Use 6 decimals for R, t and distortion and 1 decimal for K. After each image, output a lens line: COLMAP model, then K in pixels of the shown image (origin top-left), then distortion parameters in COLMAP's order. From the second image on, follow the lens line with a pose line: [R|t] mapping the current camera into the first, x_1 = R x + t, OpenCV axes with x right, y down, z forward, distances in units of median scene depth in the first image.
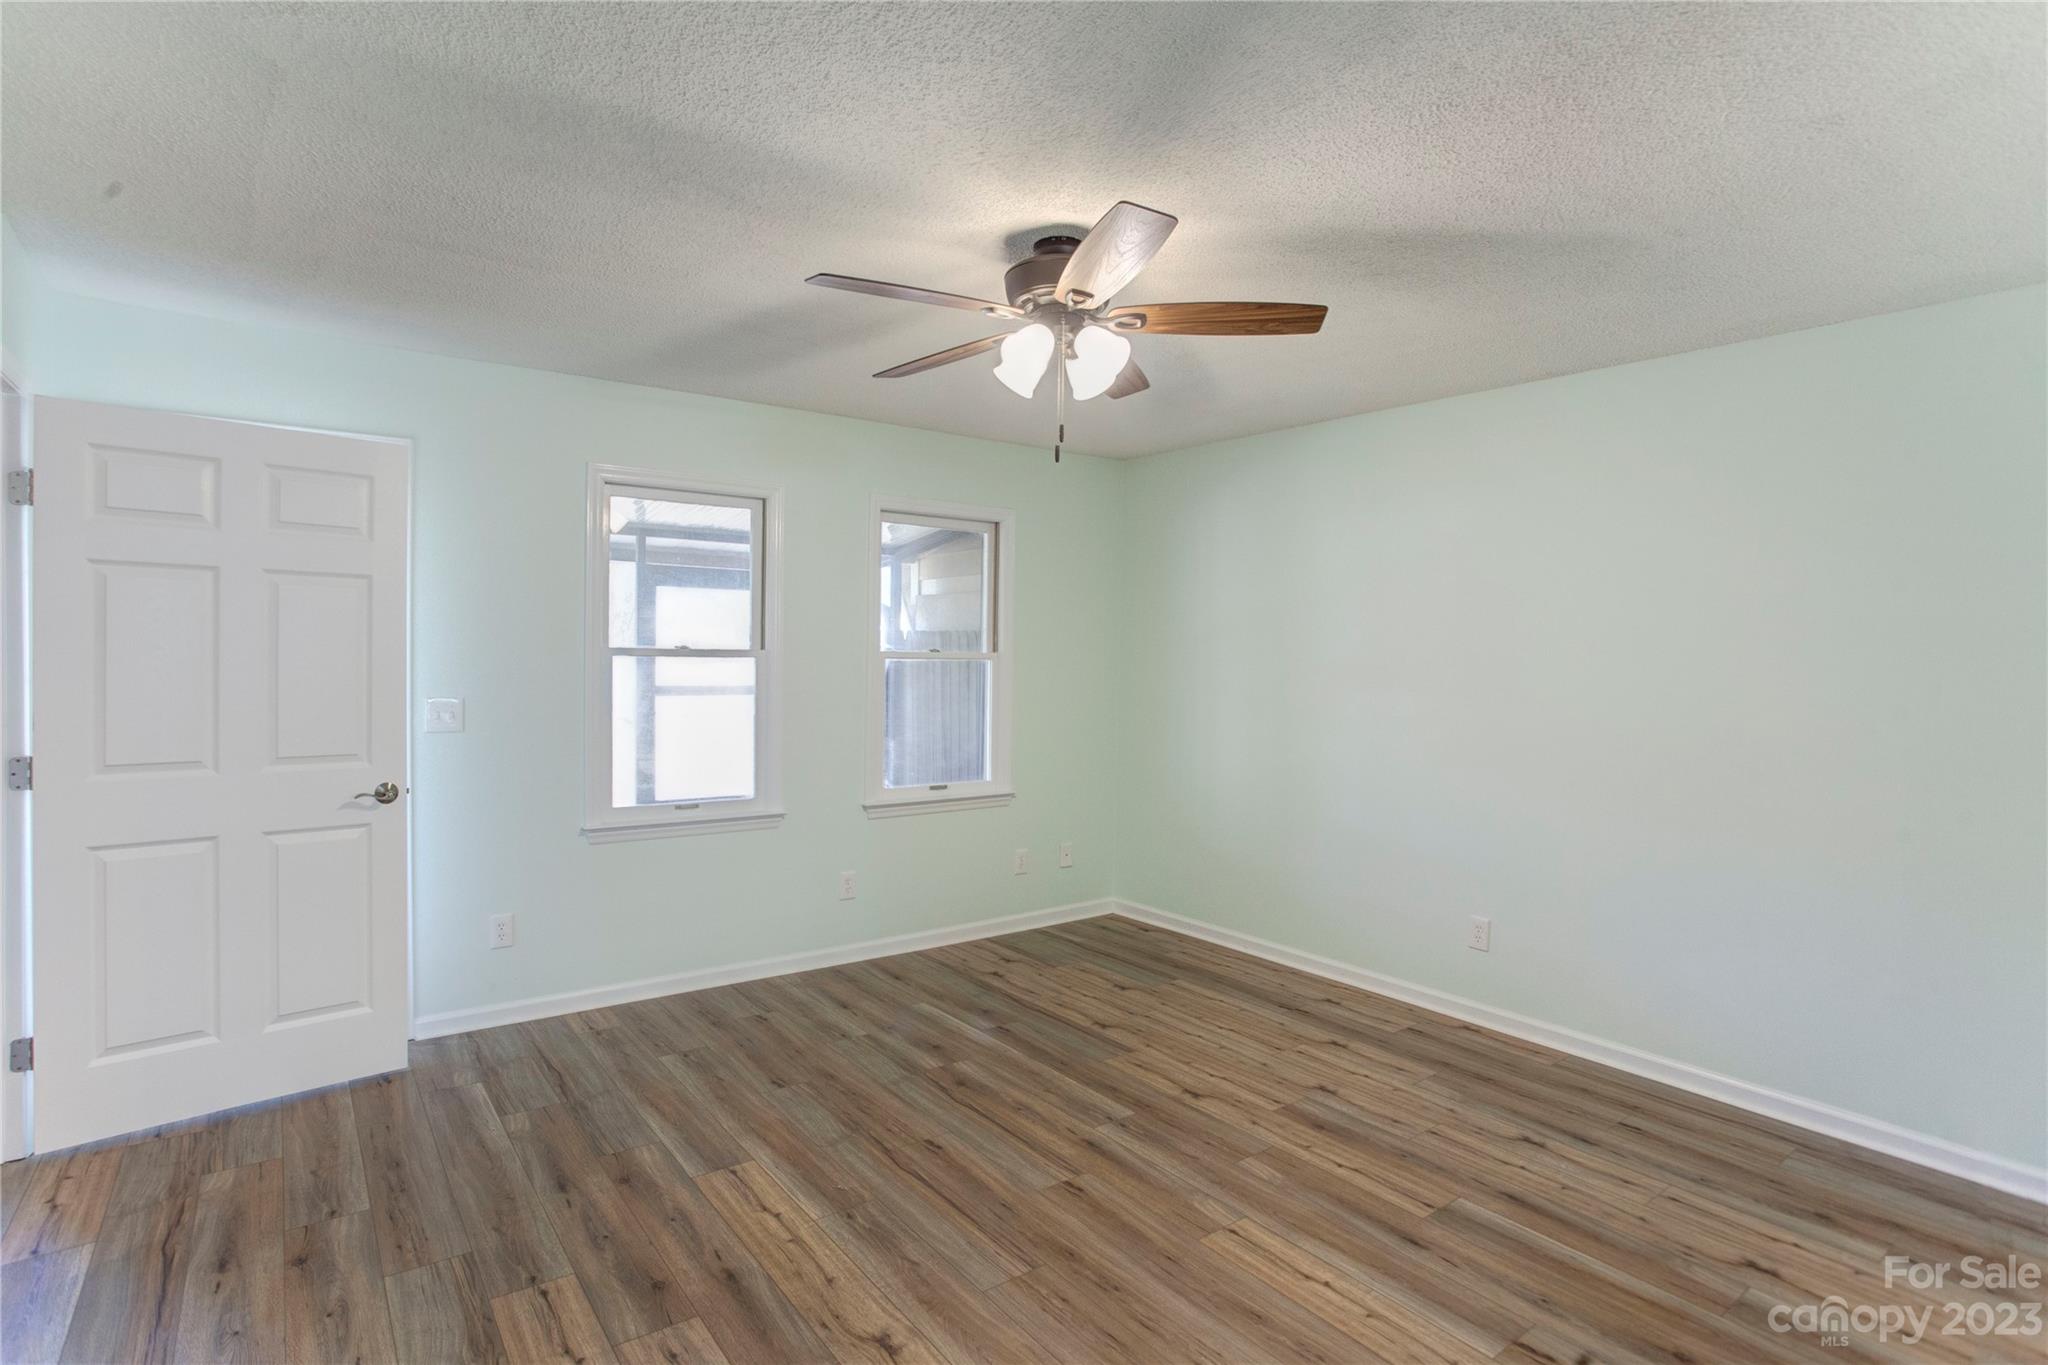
lens RADIAL K [[986.7, 0, 978.4], [0, 986.7, 660.6], [0, 0, 1]] dist [-0.021657, 0.001554]
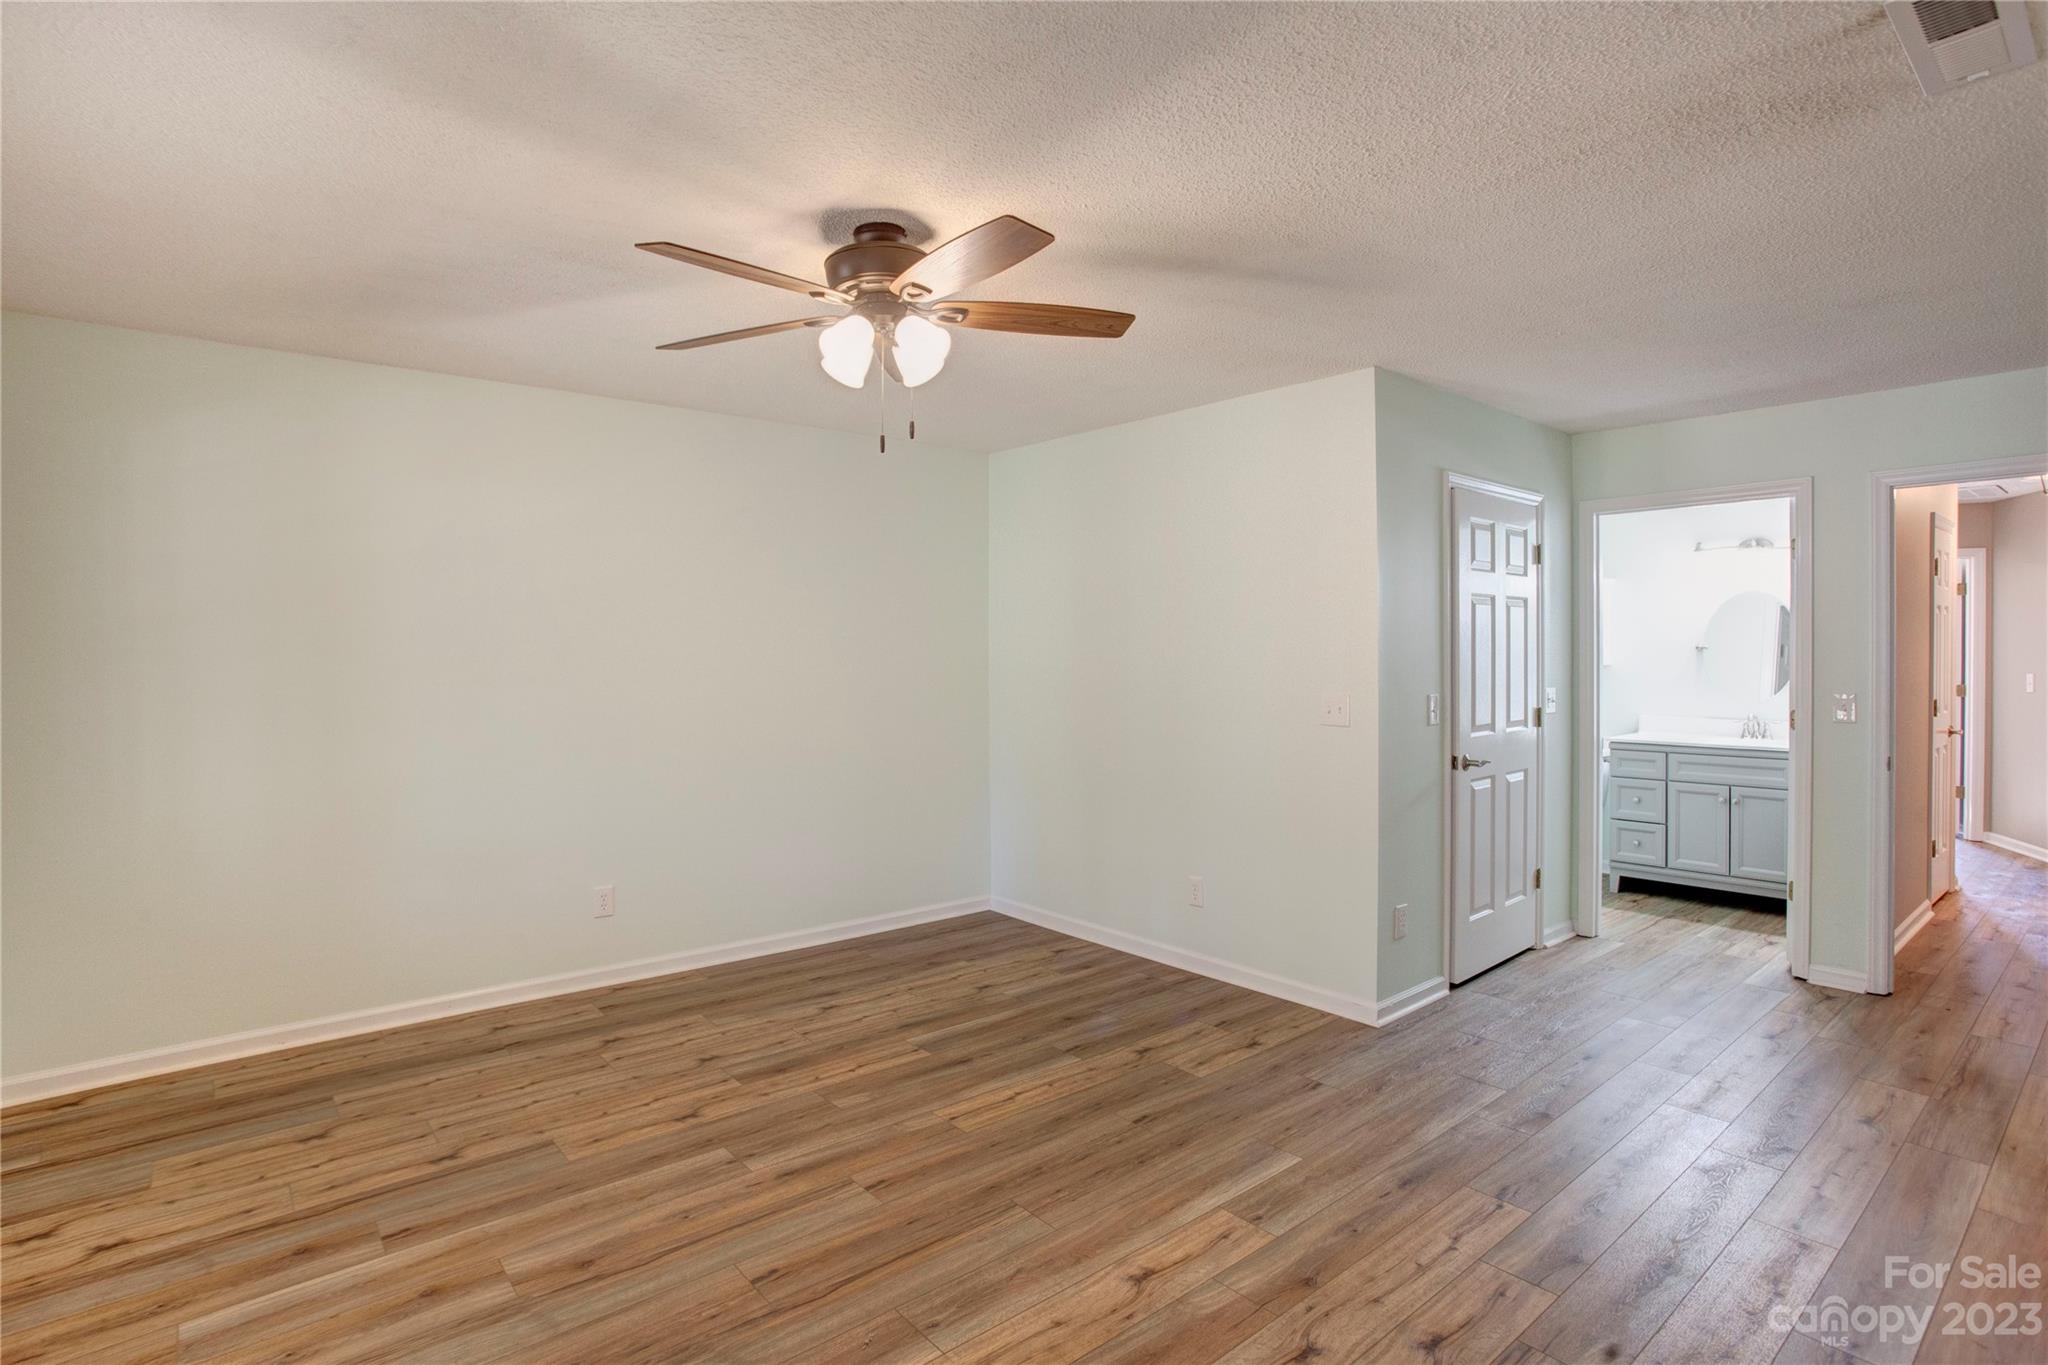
lens RADIAL K [[1013.5, 0, 979.5], [0, 1013.5, 662.0], [0, 0, 1]] dist [-0.070693, 0.033364]
pose [[-0.034338, -0.025065, 0.999096, -0.722087], [0.009864, 0.999628, 0.025417, -0.016060], [-0.999362, 0.010728, -0.034078, 0.736554]]
